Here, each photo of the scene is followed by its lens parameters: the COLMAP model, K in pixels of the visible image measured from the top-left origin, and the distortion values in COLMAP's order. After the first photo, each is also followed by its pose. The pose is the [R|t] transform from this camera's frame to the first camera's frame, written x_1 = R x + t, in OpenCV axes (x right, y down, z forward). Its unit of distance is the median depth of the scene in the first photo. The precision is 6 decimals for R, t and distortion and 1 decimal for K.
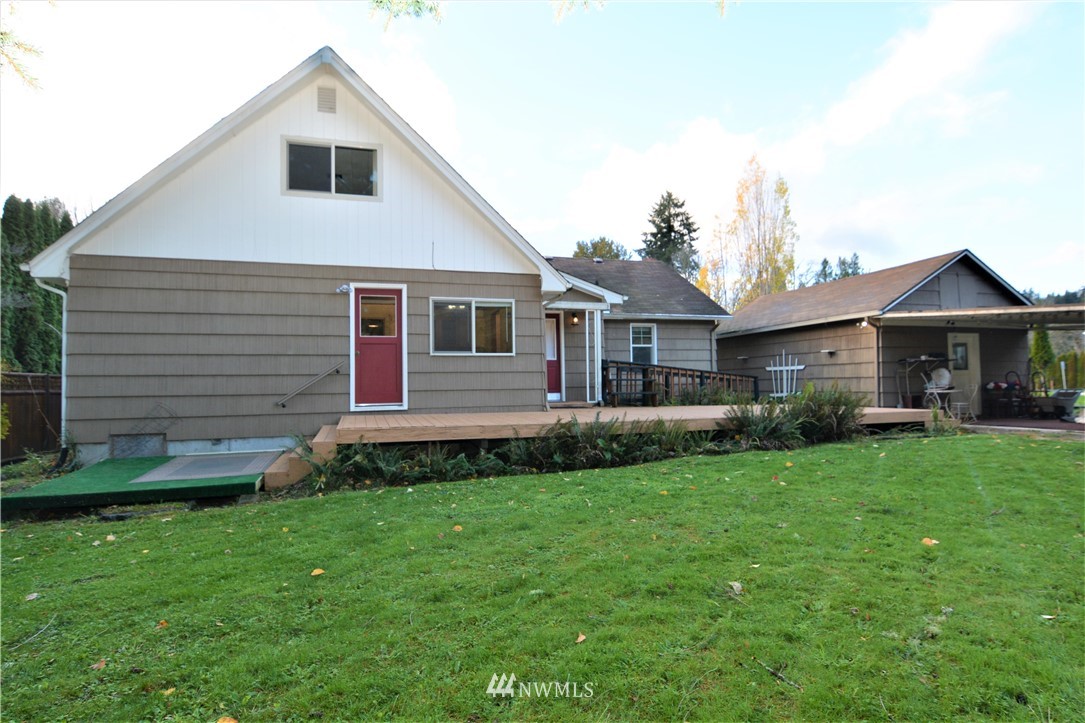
lens RADIAL K [[580.0, 0, 541.8], [0, 580.0, 366.9], [0, 0, 1]] dist [0.000230, -0.015045]
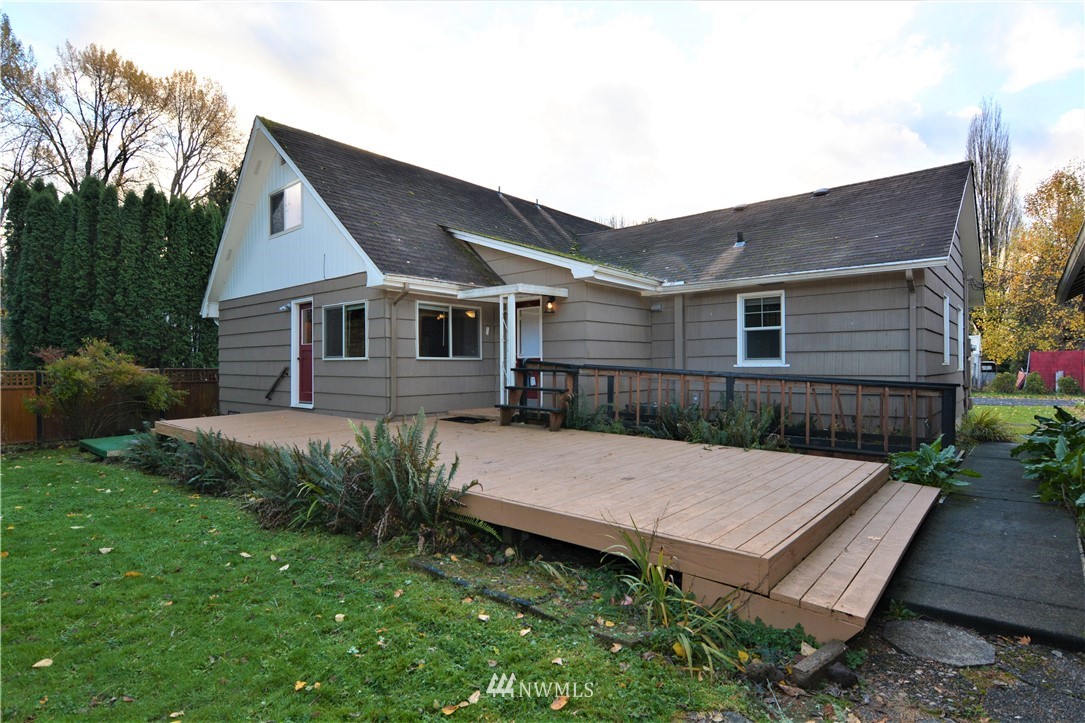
lens RADIAL K [[559.7, 0, 540.5], [0, 559.7, 364.8], [0, 0, 1]] dist [-0.001483, -0.014778]
pose [[0.528713, 0.013563, -0.848693, 0.895113], [0.021323, 0.999345, 0.029254, -0.032845], [0.848533, -0.033563, 0.528077, 0.786883]]
